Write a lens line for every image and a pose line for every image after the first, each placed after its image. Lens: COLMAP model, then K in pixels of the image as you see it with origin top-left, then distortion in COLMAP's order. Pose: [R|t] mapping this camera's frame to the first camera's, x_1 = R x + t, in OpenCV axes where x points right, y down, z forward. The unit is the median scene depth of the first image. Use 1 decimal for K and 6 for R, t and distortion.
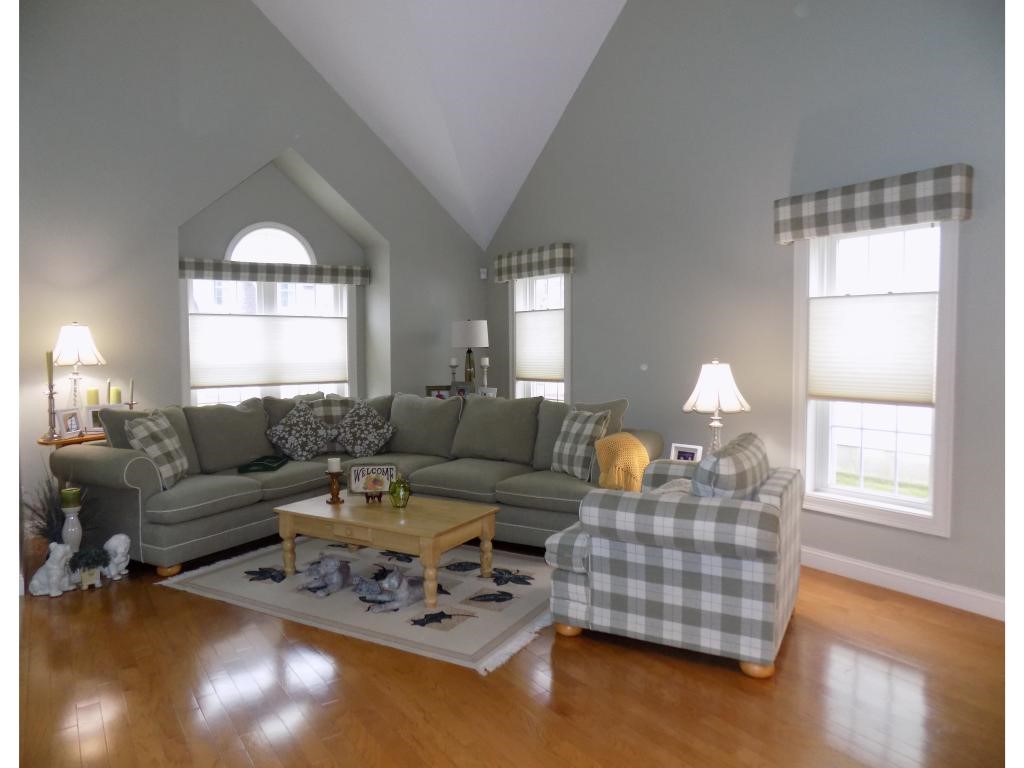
lens RADIAL K [[701.7, 0, 501.7], [0, 701.7, 376.0], [0, 0, 1]] dist [-0.039133, 0.017701]
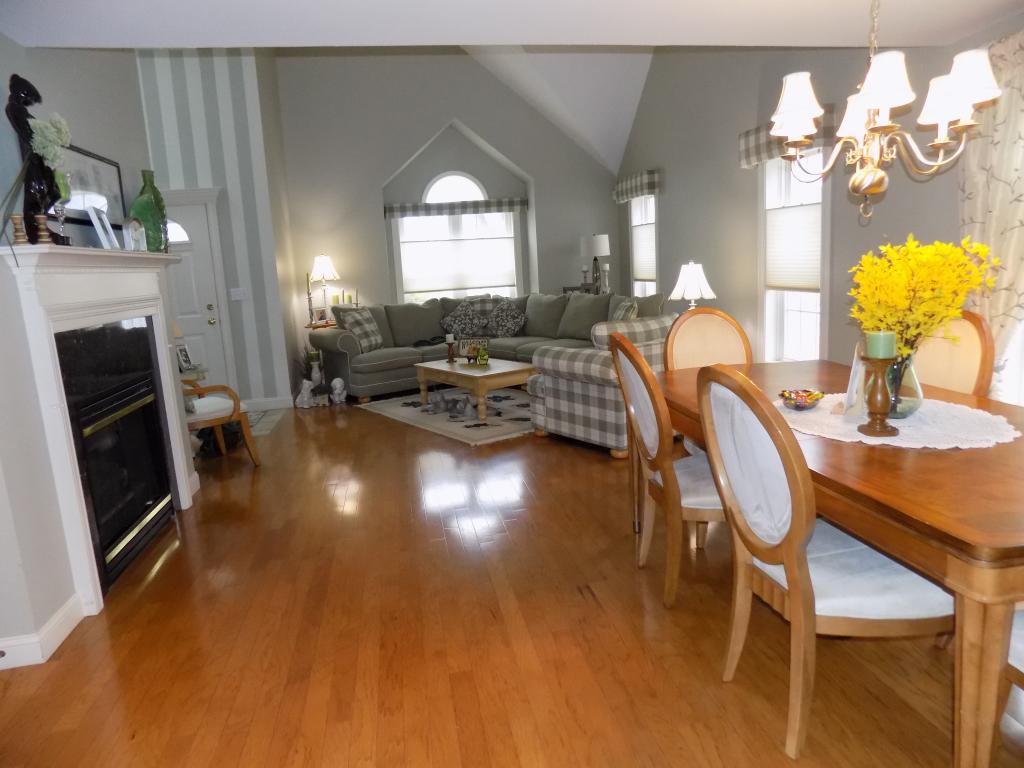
lens RADIAL K [[701.7, 0, 521.3], [0, 701.7, 382.4], [0, 0, 1]] dist [-0.039133, 0.017701]
pose [[0.914150, 0.027159, -0.404465, 0.497795], [0.031003, 0.990147, 0.136558, 0.012296], [0.404188, -0.137374, 0.904301, -0.346746]]
